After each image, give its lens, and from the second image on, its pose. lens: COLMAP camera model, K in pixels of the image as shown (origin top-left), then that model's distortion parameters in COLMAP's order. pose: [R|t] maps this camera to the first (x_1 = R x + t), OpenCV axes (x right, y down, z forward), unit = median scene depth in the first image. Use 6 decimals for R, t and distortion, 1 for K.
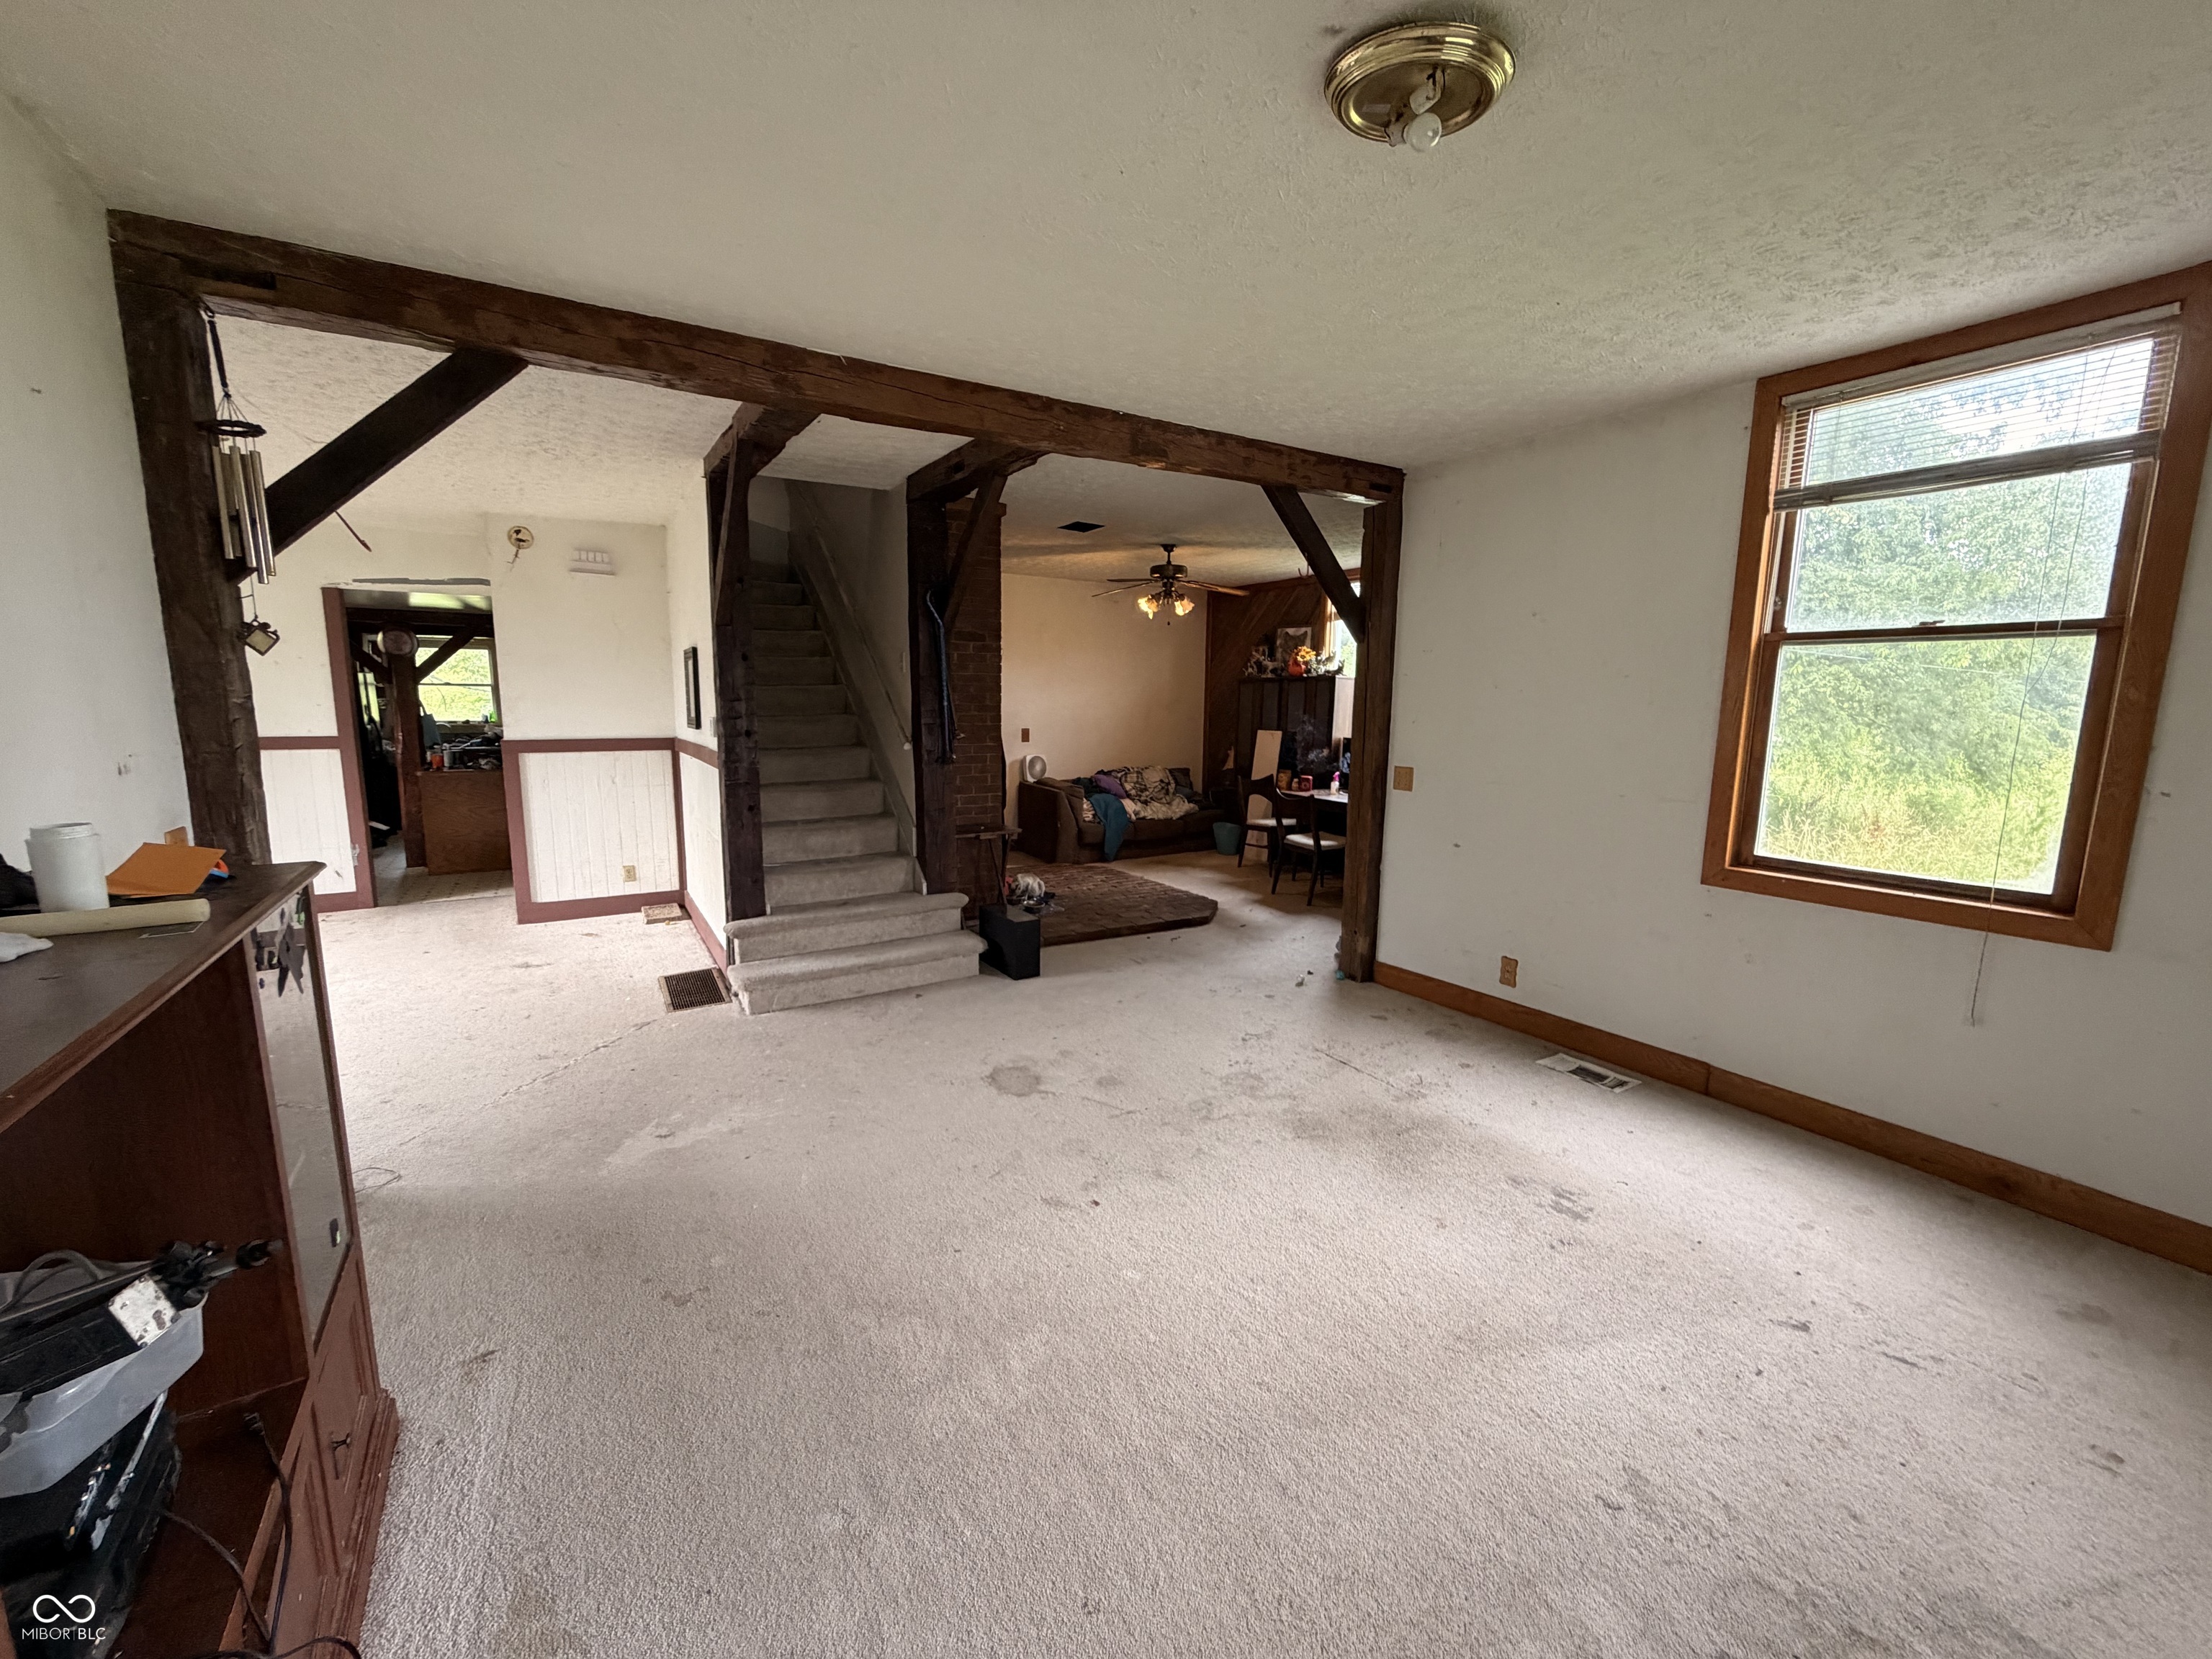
lens RADIAL K [[881.6, 0, 1098.3], [0, 881.6, 821.2], [0, 0, 1]] dist [0.000611, -0.000758]
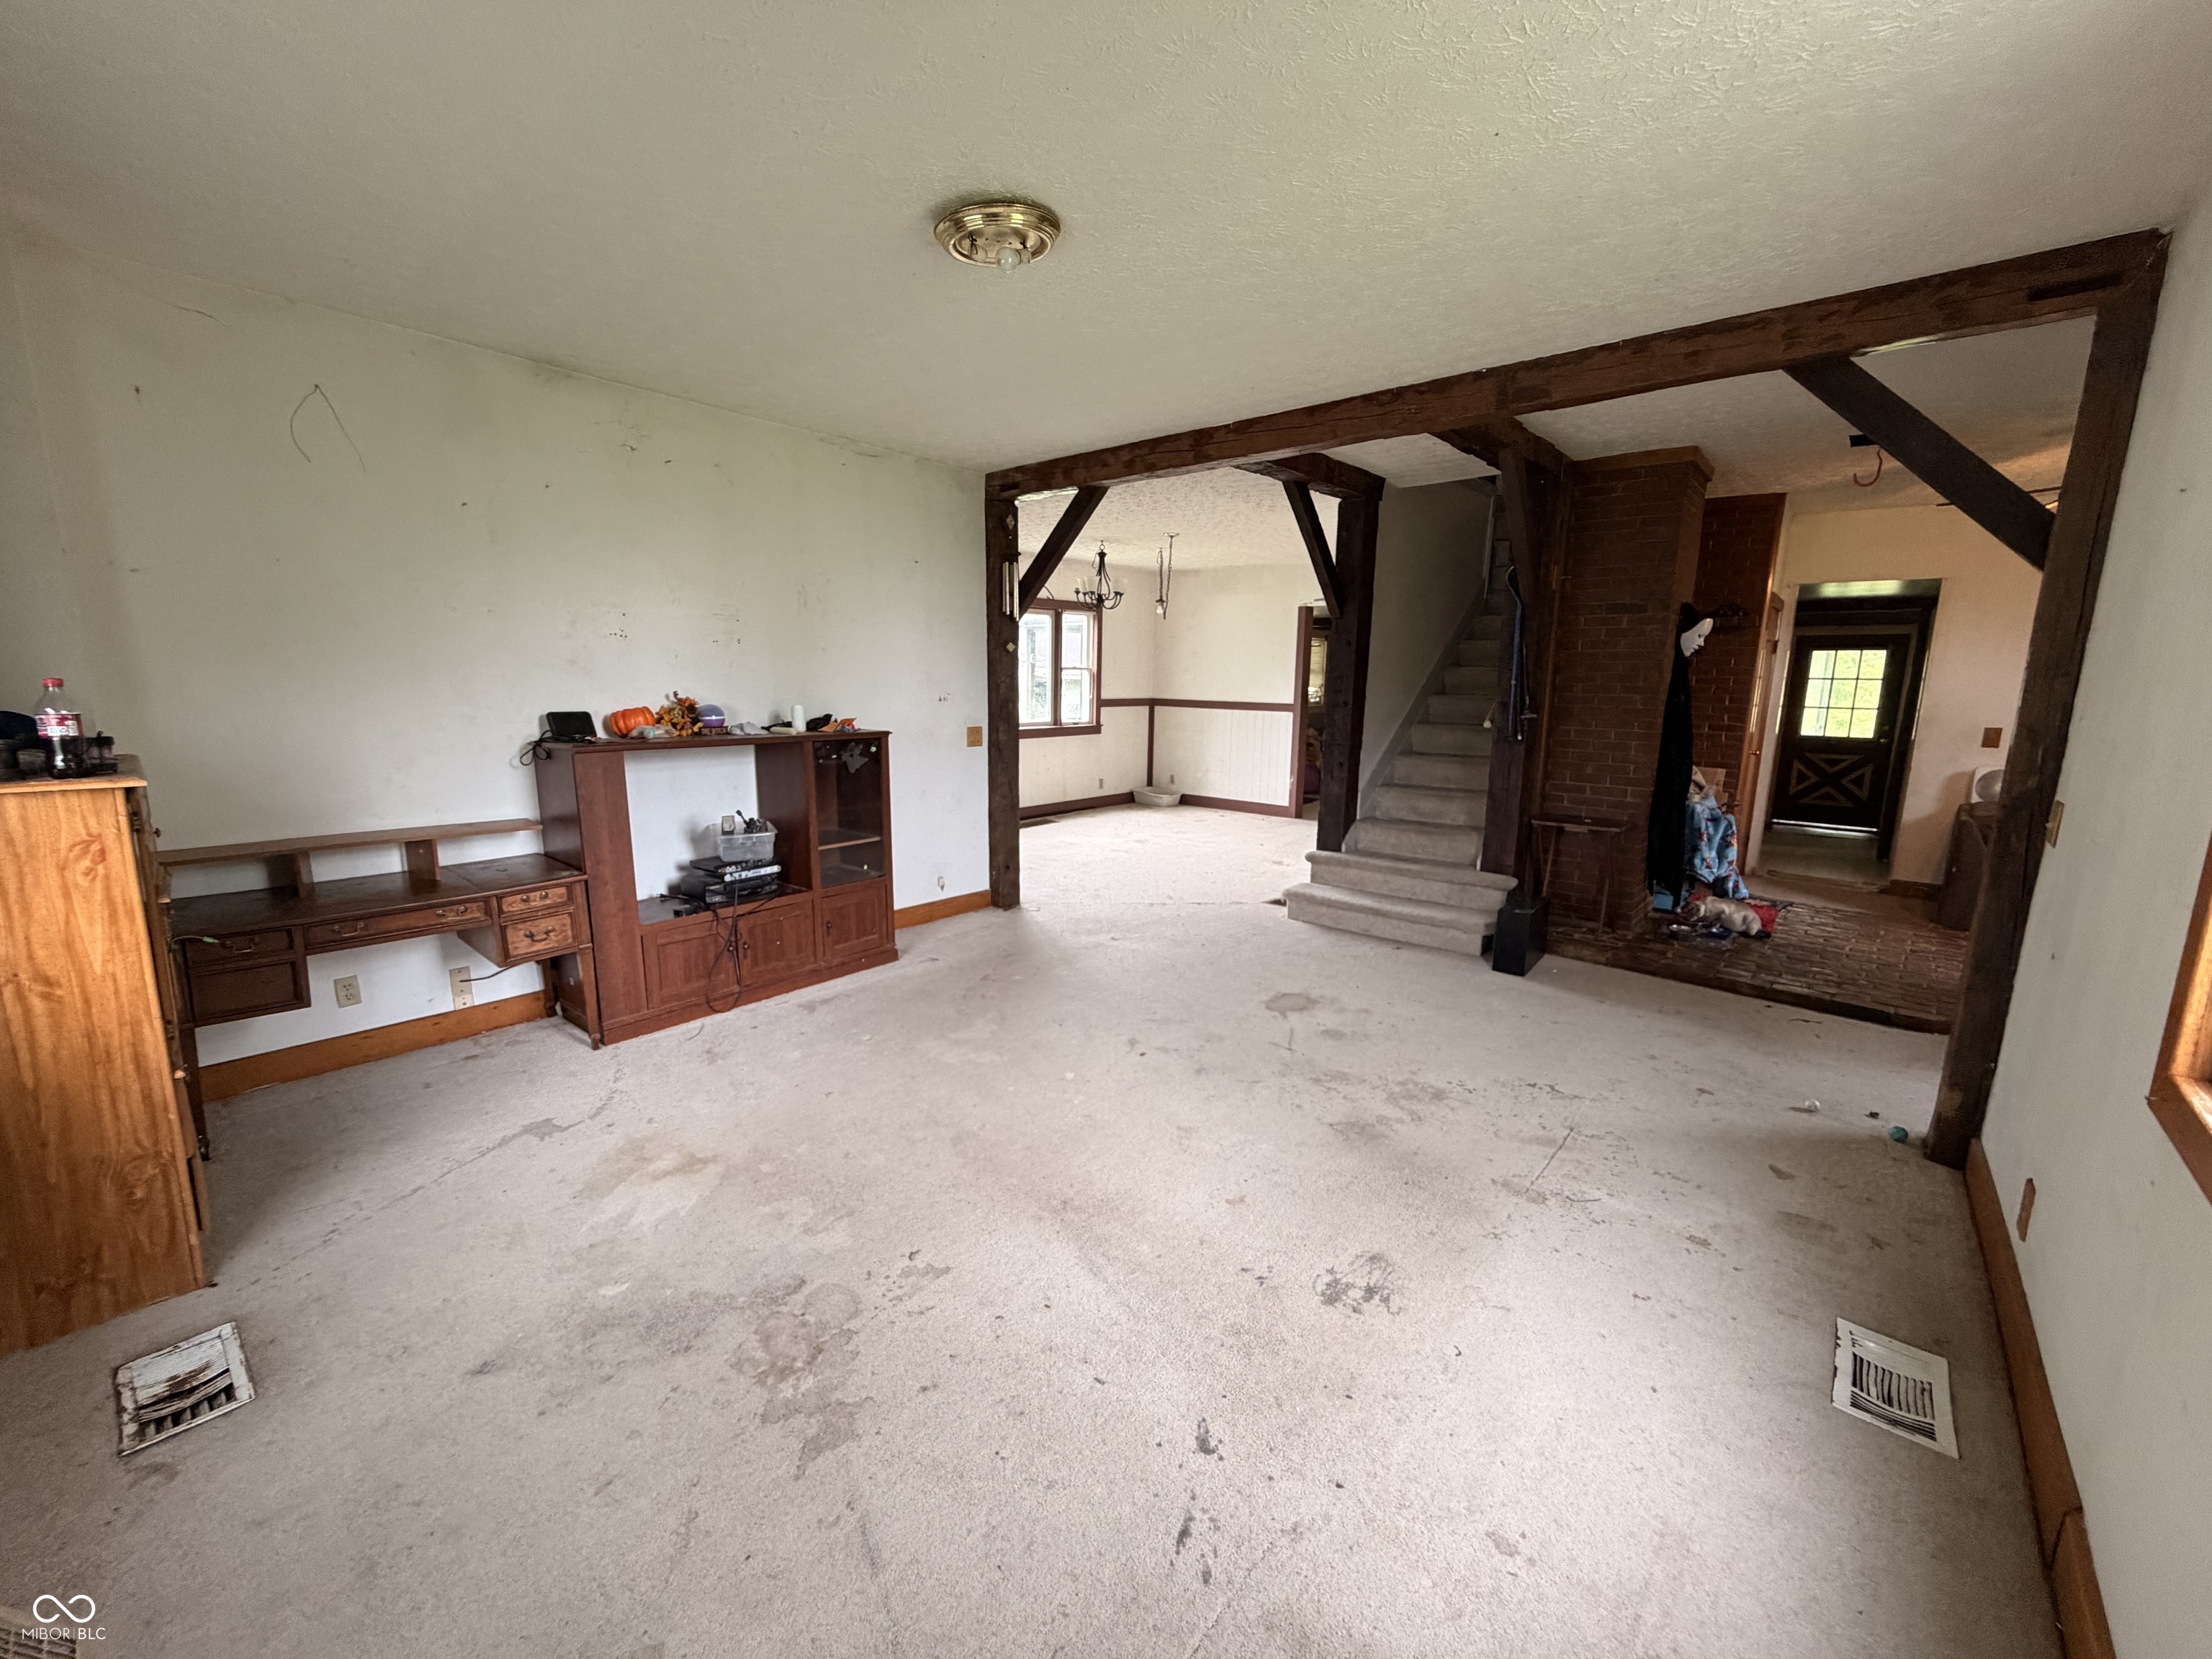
lens RADIAL K [[881.6, 0, 1108.4], [0, 881.6, 822.9], [0, 0, 1]] dist [0.000611, -0.000758]
pose [[0.309331, 0.153472, -0.938488, 0.799759], [-0.140768, 0.983409, 0.114419, -0.035229], [0.940478, 0.096716, 0.325803, 0.334600]]
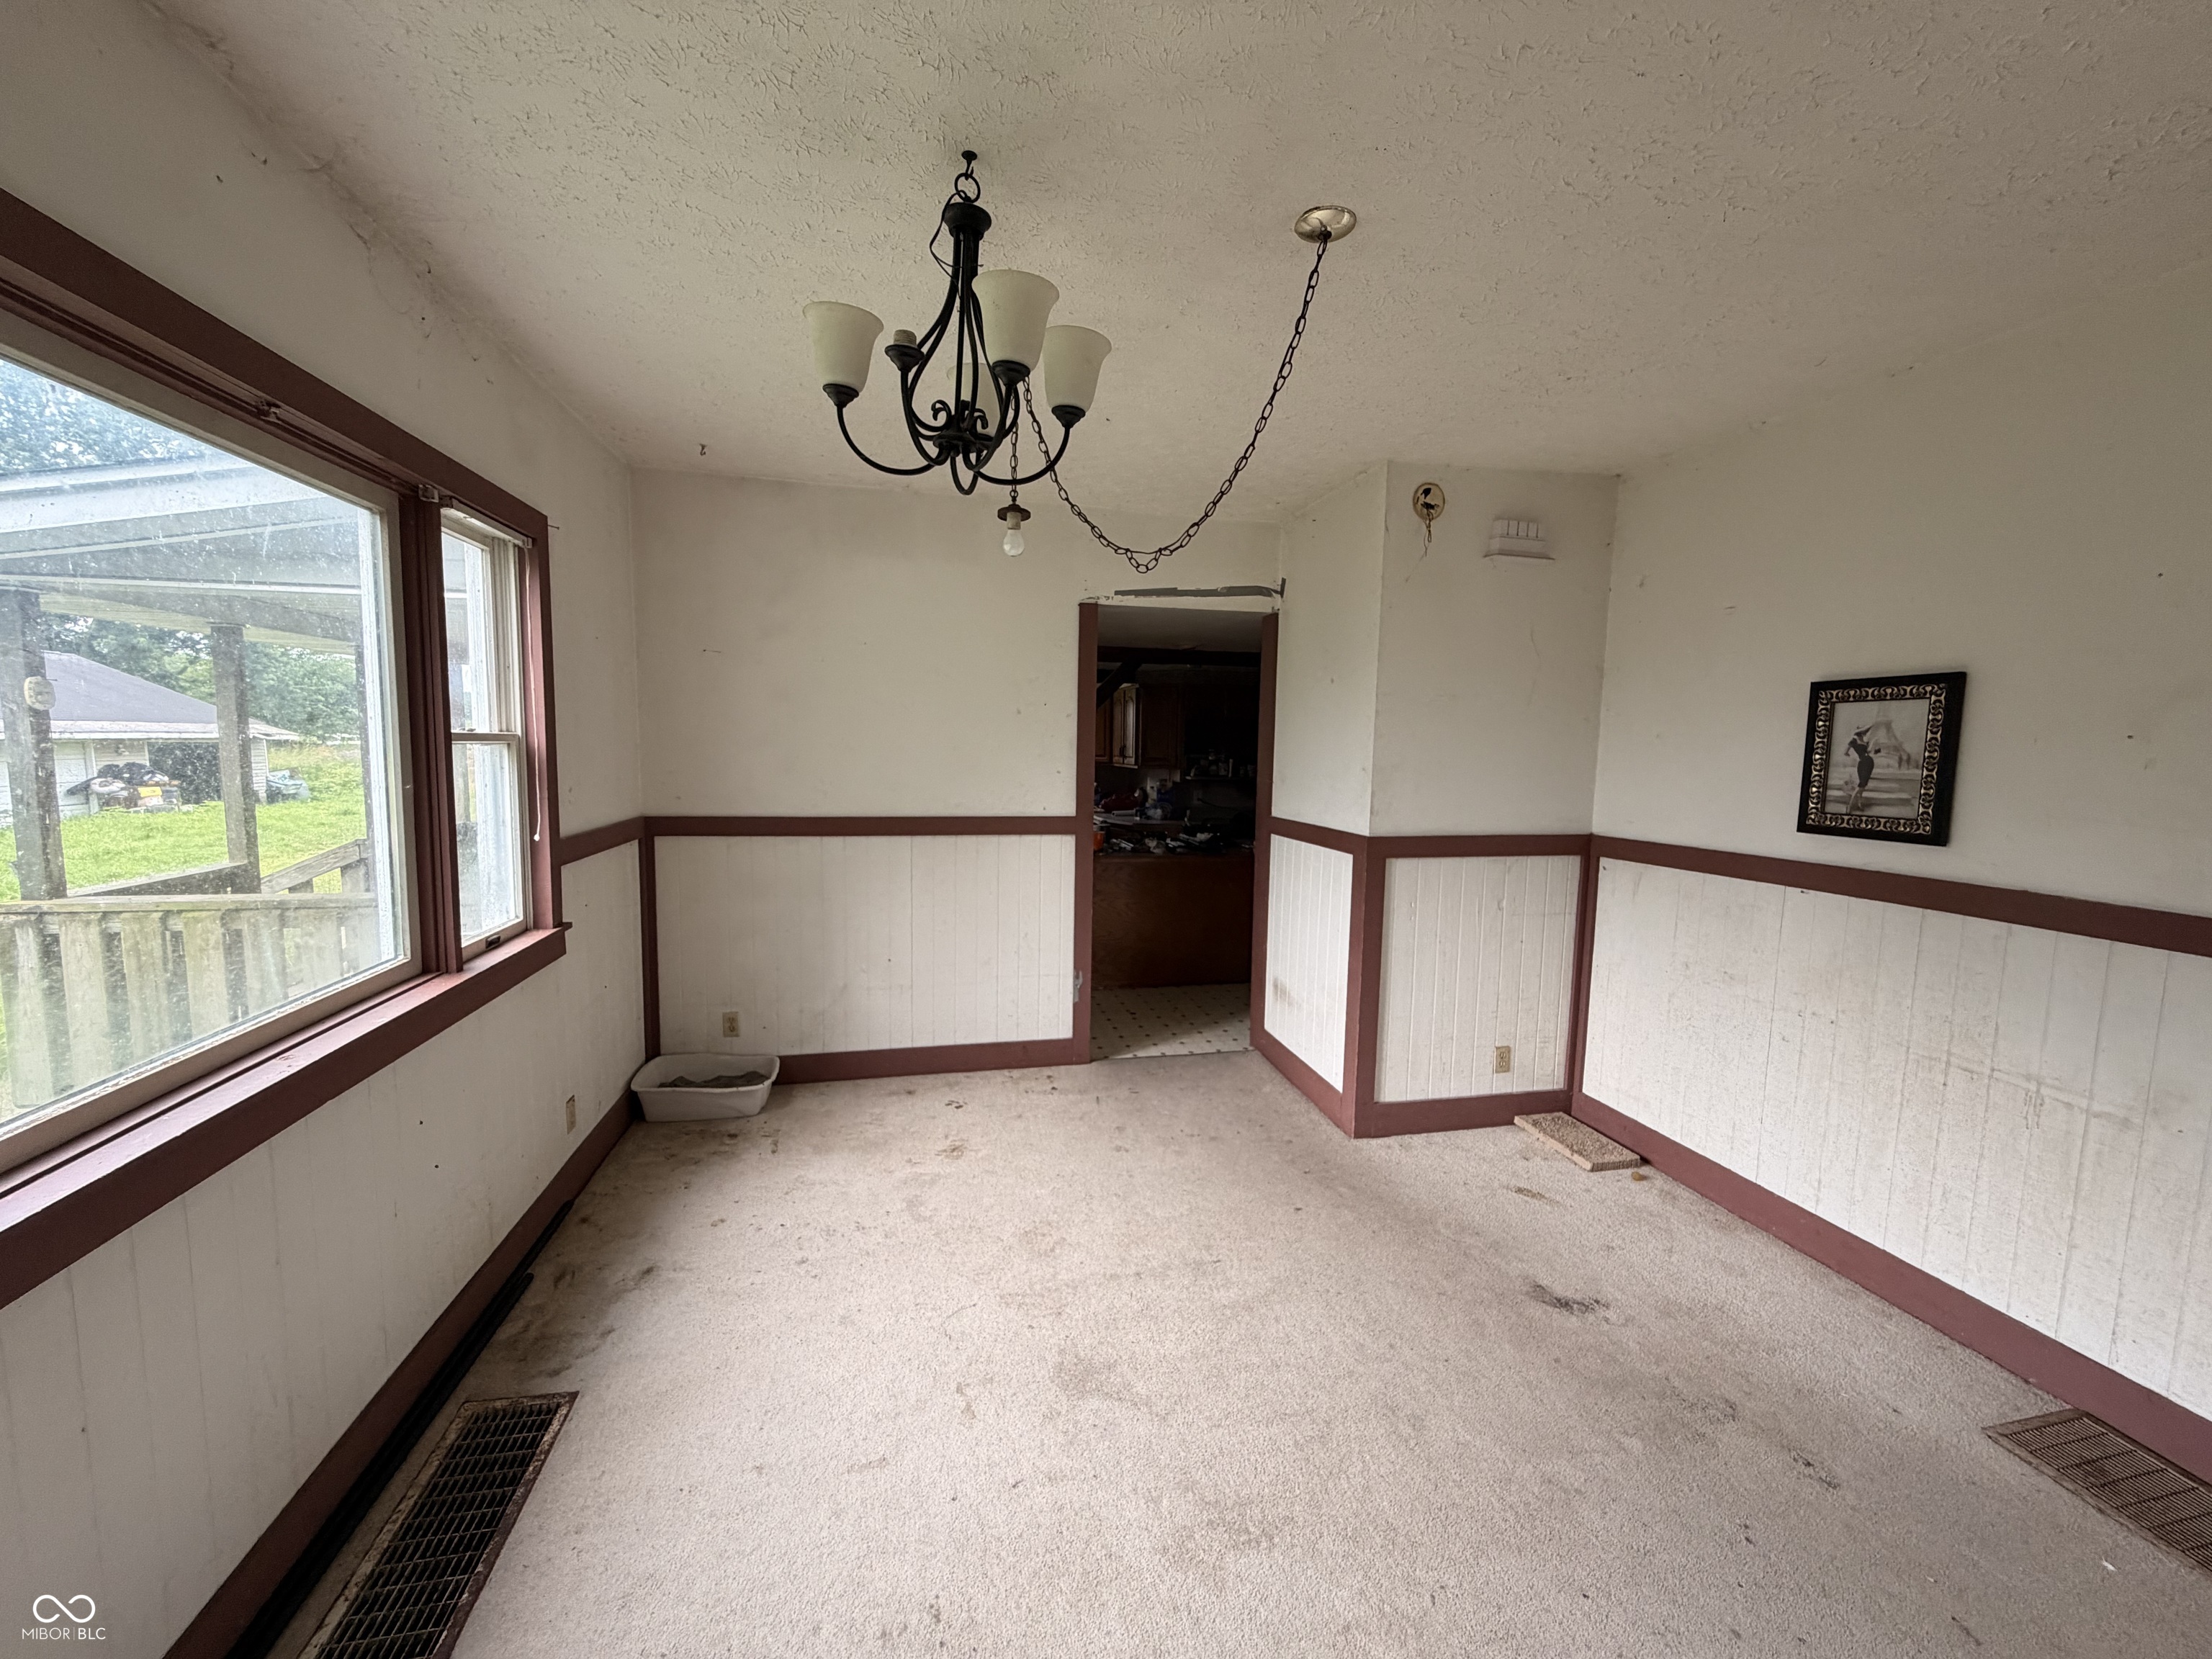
lens RADIAL K [[881.6, 0, 1103.5], [0, 881.6, 827.2], [0, 0, 1]] dist [0.000611, -0.000758]
pose [[0.946338, 0.037904, -0.320948, -0.969733], [-0.052825, 0.997884, -0.037909, -0.098082], [0.318832, 0.052829, 0.946338, 0.550034]]
